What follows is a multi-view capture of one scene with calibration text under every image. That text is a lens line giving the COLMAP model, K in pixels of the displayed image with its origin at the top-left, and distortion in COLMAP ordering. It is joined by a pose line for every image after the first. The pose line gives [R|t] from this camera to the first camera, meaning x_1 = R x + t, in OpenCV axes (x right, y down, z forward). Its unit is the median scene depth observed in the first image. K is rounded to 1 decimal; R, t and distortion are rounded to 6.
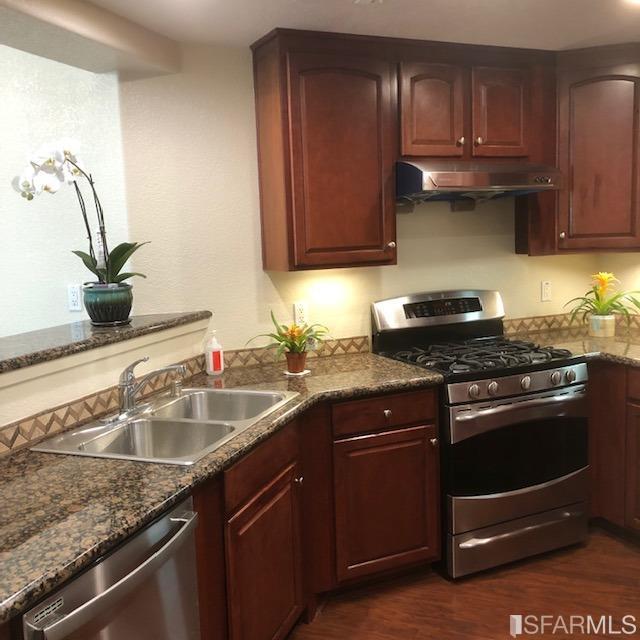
lens RADIAL K [[705.7, 0, 318.6], [0, 705.7, 316.6], [0, 0, 1]] dist [0.154279, -0.445628]
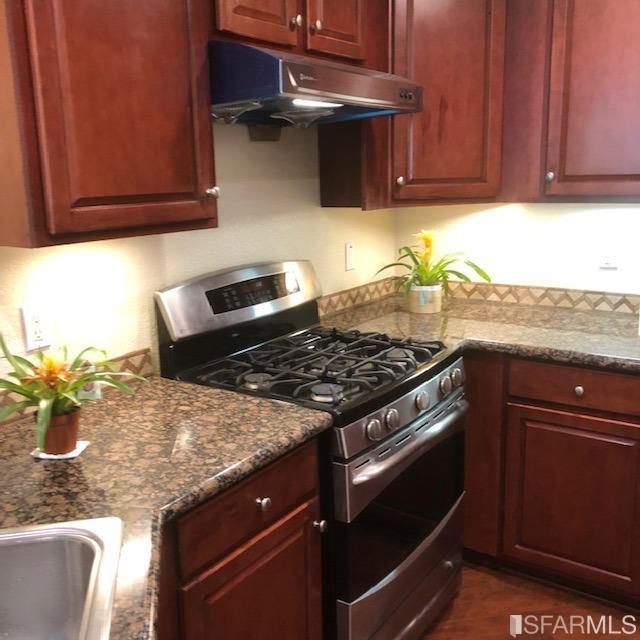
lens RADIAL K [[705.7, 0, 318.6], [0, 705.7, 316.6], [0, 0, 1]] dist [0.154279, -0.445628]
pose [[0.858395, -0.087881, 0.505405, -0.115511], [0.053796, 0.995206, 0.081681, -0.043223], [-0.510160, -0.042925, 0.859008, 0.453127]]
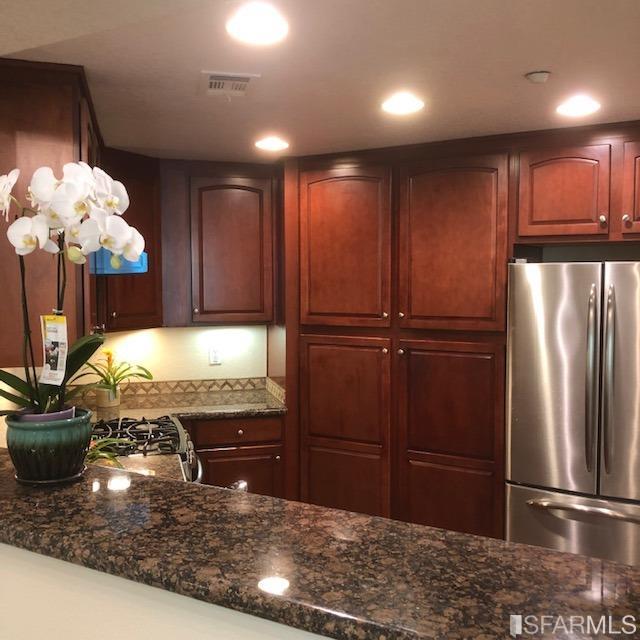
lens RADIAL K [[705.7, 0, 318.6], [0, 705.7, 316.6], [0, 0, 1]] dist [0.154279, -0.445628]
pose [[0.189158, -0.021810, 0.981704, -0.710292], [0.120588, 0.992702, -0.001181, -0.079498], [-0.974514, 0.118606, 0.190408, 0.538228]]
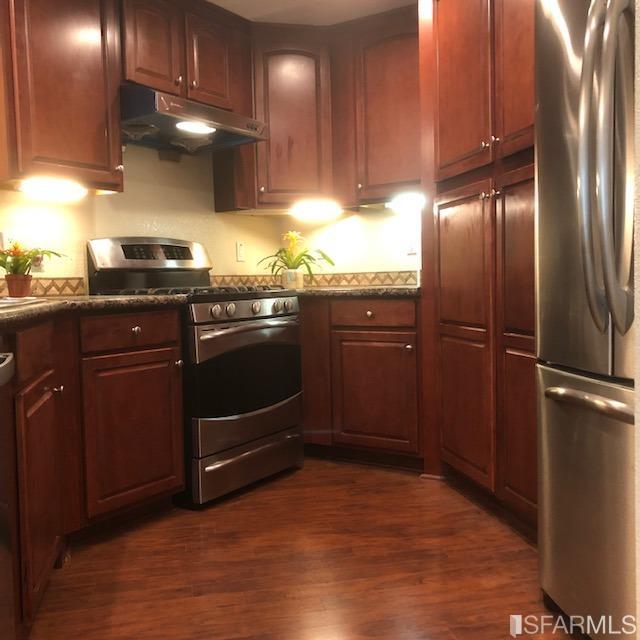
lens RADIAL K [[705.7, 0, 318.6], [0, 705.7, 316.6], [0, 0, 1]] dist [0.154279, -0.445628]
pose [[0.850438, -0.011354, 0.525953, -0.172434], [0.059497, 0.995428, -0.074715, 0.179728], [-0.522700, 0.094833, 0.847226, 0.059252]]
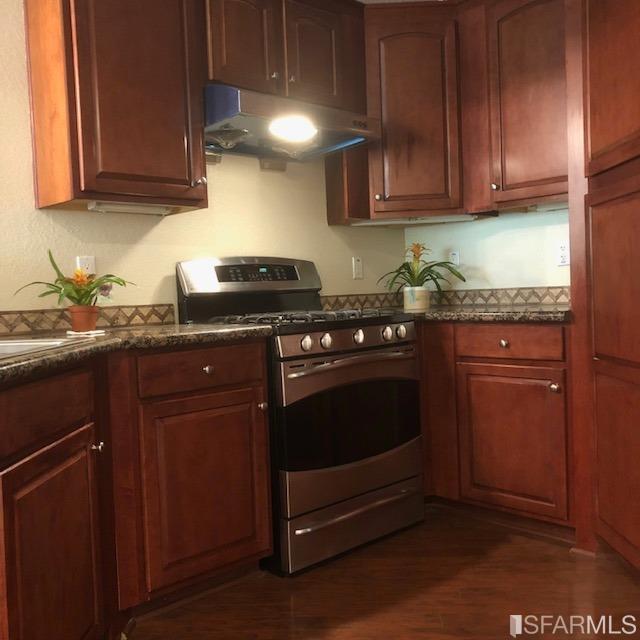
lens RADIAL K [[705.7, 0, 318.6], [0, 705.7, 316.6], [0, 0, 1]] dist [0.154279, -0.445628]
pose [[0.948974, -0.013693, 0.315056, -0.032868], [0.046144, 0.994333, -0.095775, 0.141281], [-0.311959, 0.105426, 0.944228, 0.169221]]
